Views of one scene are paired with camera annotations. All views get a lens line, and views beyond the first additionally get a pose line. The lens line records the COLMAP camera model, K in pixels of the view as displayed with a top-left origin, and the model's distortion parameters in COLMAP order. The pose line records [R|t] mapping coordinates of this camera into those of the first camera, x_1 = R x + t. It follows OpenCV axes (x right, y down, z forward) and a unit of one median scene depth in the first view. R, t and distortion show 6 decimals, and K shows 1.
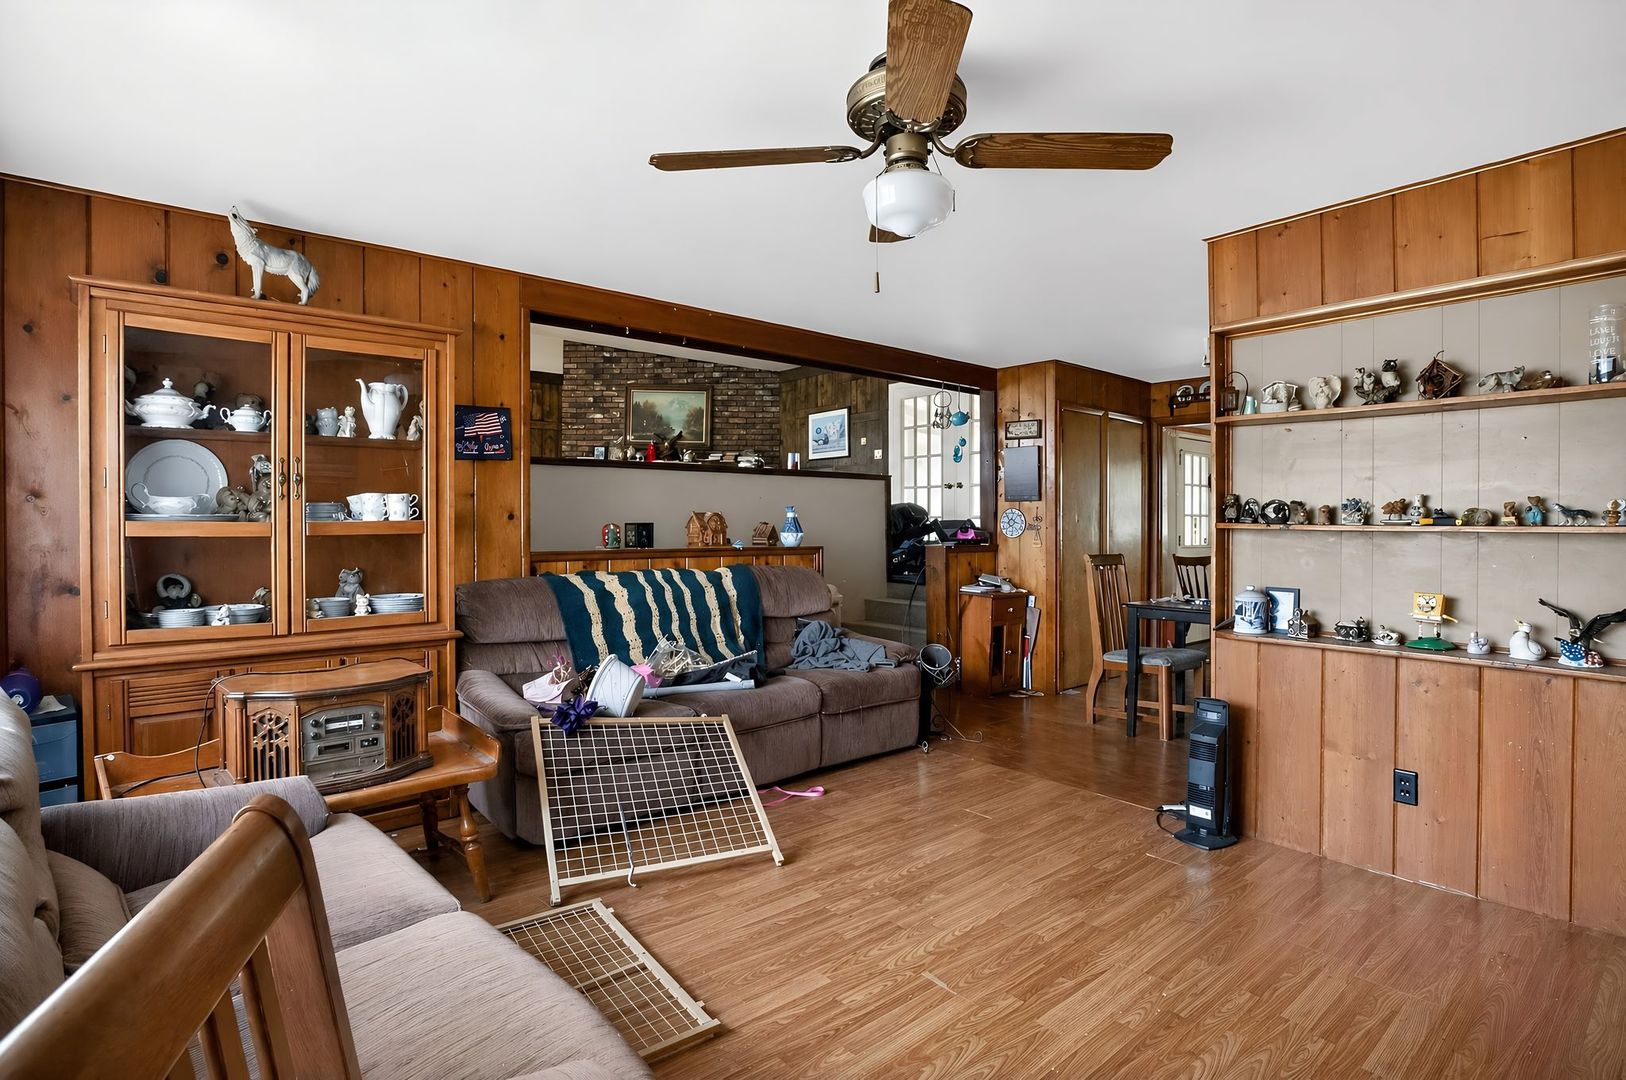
lens RADIAL K [[830.6, 0, 814.9], [0, 830.6, 531.6], [0, 0, 1]] dist [-0.060866, 0.014301]
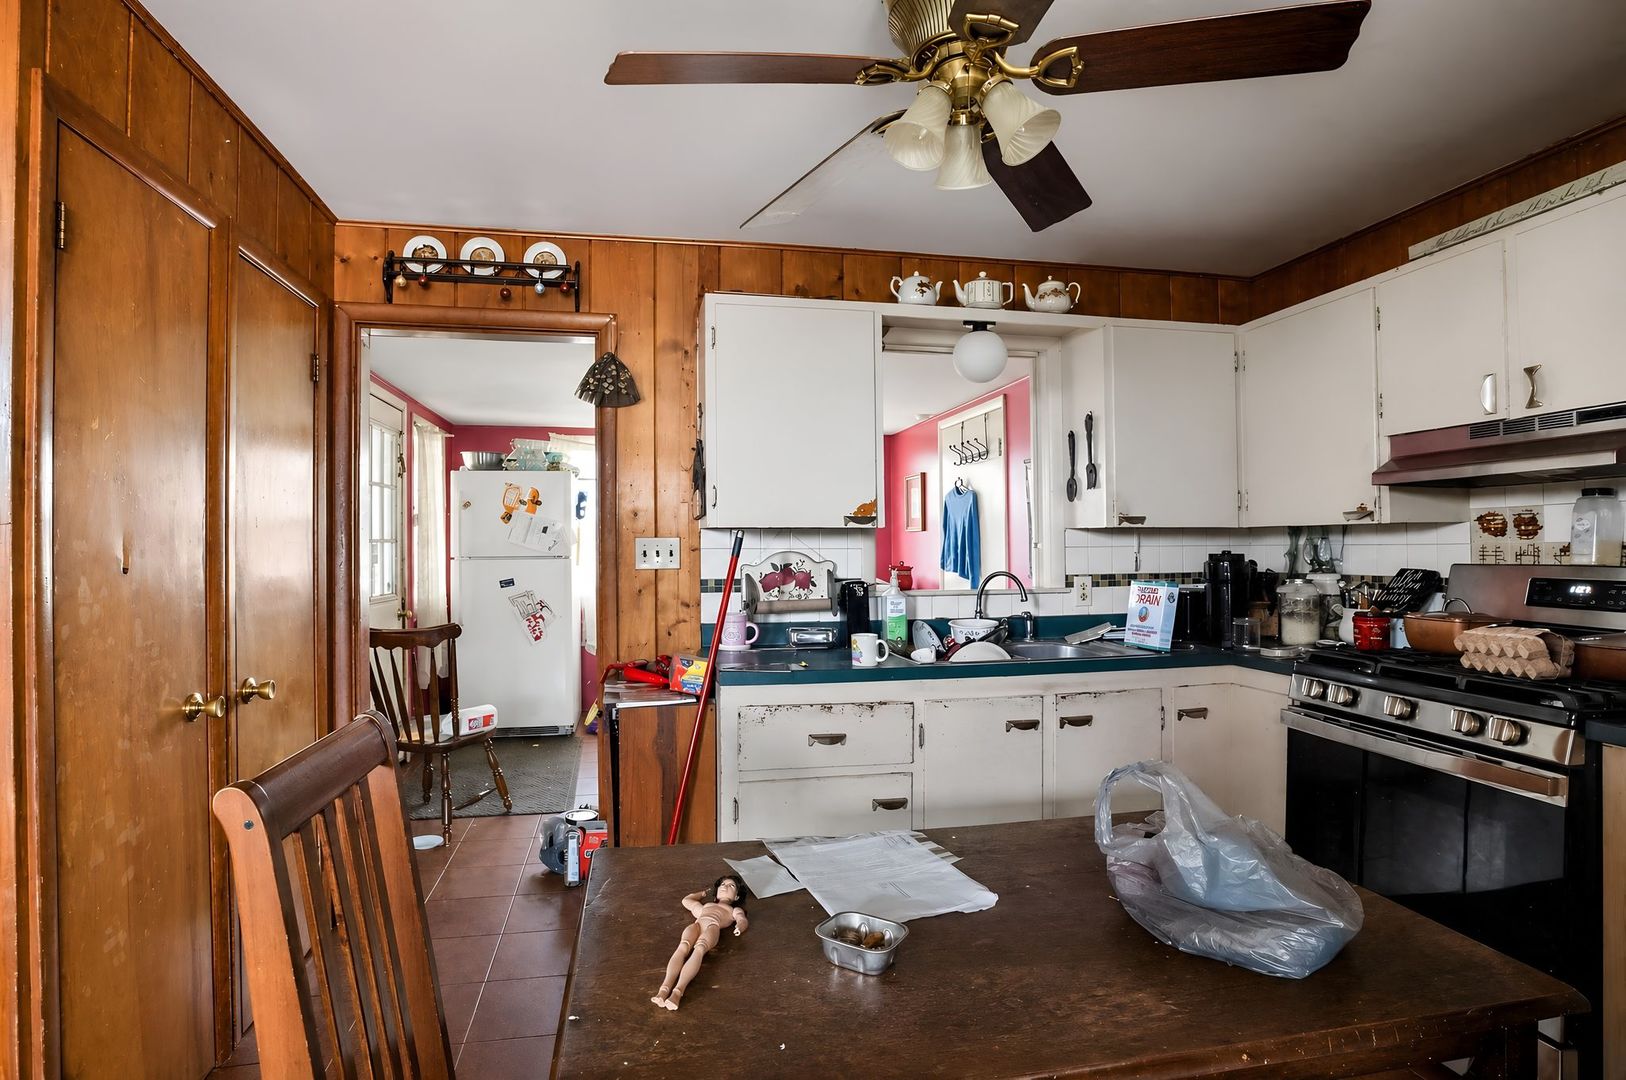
lens RADIAL K [[830.6, 0, 814.9], [0, 830.6, 531.6], [0, 0, 1]] dist [-0.060866, 0.014301]
pose [[0.503071, 0.011543, 0.864168, 0.192254], [0.011877, 0.999724, -0.020268, -0.014078], [-0.864164, 0.020460, 0.502795, 0.623814]]
